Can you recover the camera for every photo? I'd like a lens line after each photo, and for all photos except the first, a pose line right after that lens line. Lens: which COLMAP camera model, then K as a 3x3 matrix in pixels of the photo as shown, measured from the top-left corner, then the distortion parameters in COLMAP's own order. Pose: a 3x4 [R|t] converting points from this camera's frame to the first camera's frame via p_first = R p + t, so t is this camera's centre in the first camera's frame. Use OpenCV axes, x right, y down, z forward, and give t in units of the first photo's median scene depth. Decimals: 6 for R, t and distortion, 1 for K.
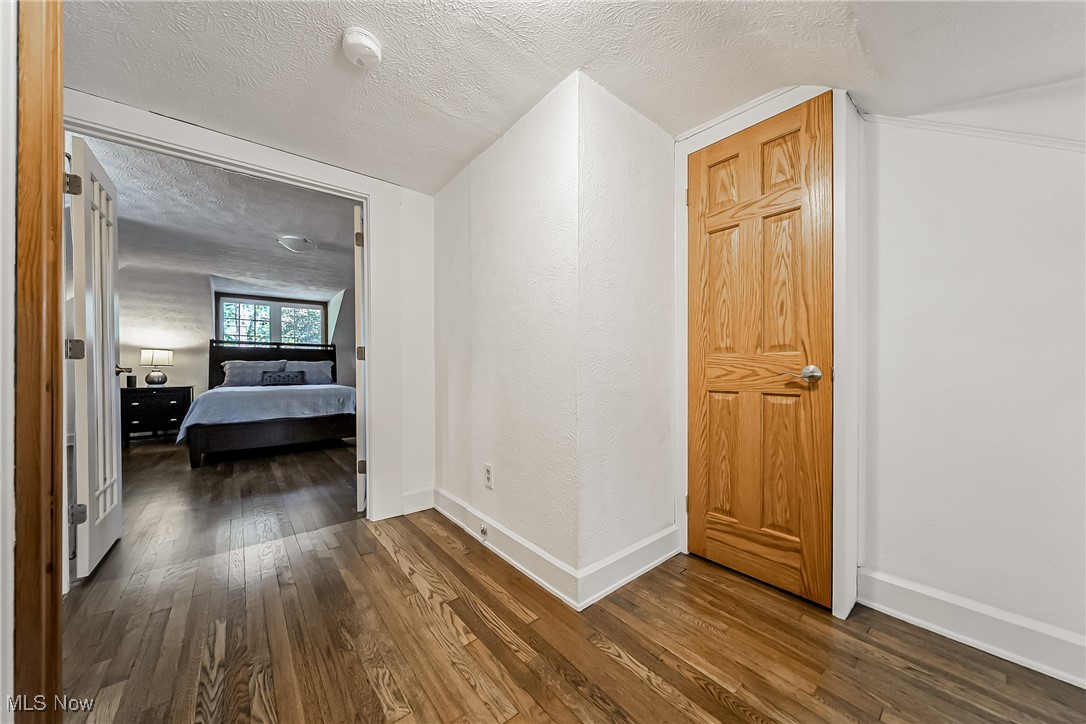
lens RADIAL K [[372.4, 0, 549.7], [0, 372.4, 372.9], [0, 0, 1]] dist [-0.008330, 0.000004]
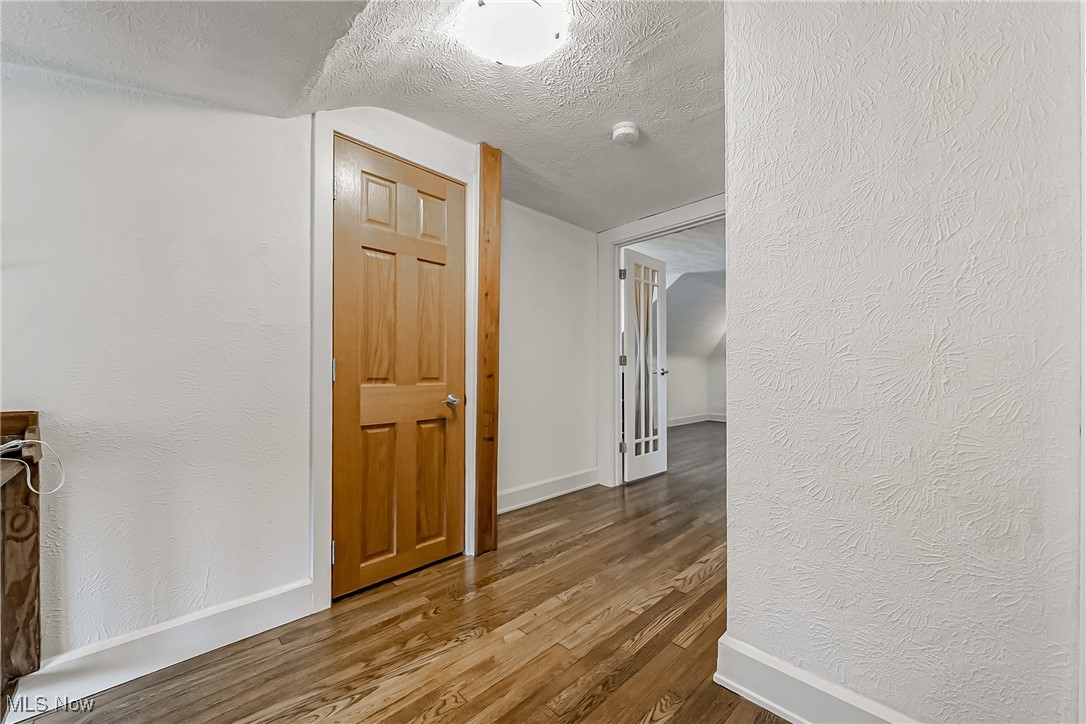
lens RADIAL K [[372.4, 0, 549.7], [0, 372.4, 372.9], [0, 0, 1]] dist [-0.008330, 0.000004]
pose [[0.105106, 0.003829, -0.994454, 0.893747], [-0.004793, 0.999983, 0.003344, -0.005322], [0.994449, 0.004415, 0.105122, 0.631633]]
